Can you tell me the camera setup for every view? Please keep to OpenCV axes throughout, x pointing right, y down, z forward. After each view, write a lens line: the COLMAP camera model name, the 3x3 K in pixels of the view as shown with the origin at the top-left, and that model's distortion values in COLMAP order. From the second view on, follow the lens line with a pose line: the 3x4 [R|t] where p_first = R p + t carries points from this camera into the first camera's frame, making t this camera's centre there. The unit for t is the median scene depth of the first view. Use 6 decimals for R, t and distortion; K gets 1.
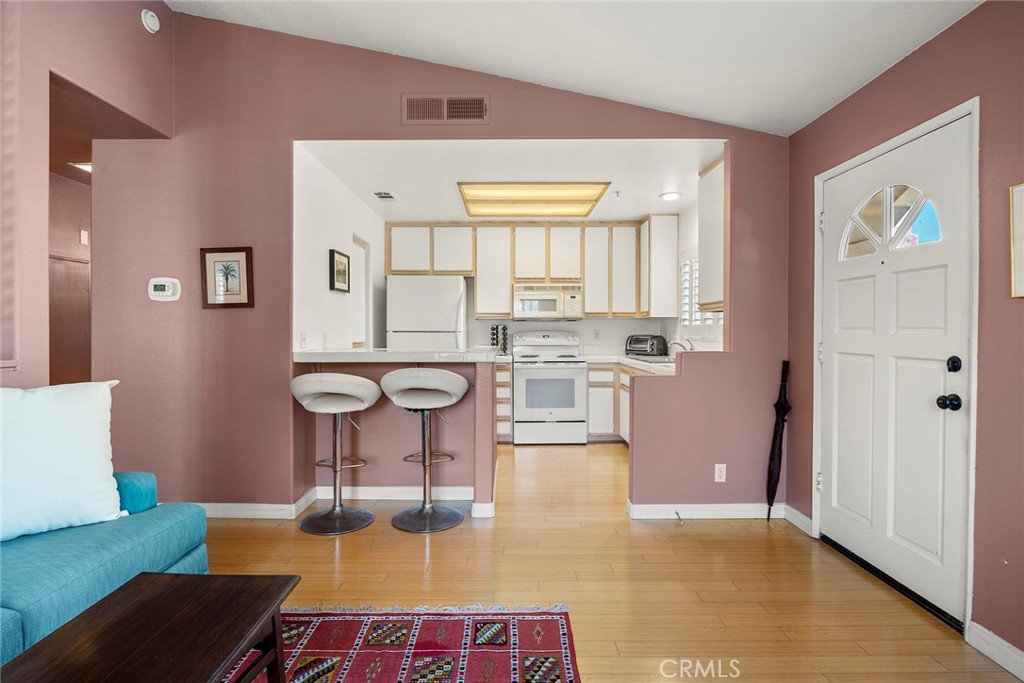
lens RADIAL K [[499.9, 0, 511.1], [0, 499.9, 337.3], [0, 0, 1]] dist [-0.015536, 0.001707]
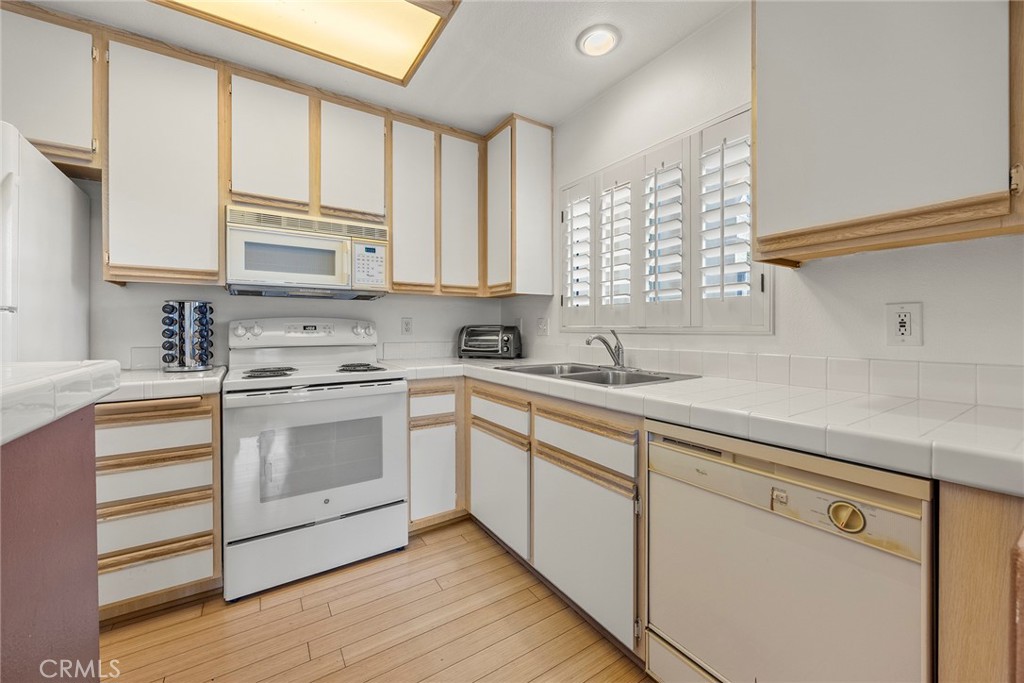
lens RADIAL K [[395.3, 0, 507.1], [0, 395.3, 331.4], [0, 0, 1]] dist [-0.001899, -0.000066]
pose [[0.842428, -0.002249, 0.538805, 0.029727], [0.005677, 0.999973, -0.004702, 0.006167], [-0.538780, 0.007020, 0.842417, 0.716515]]
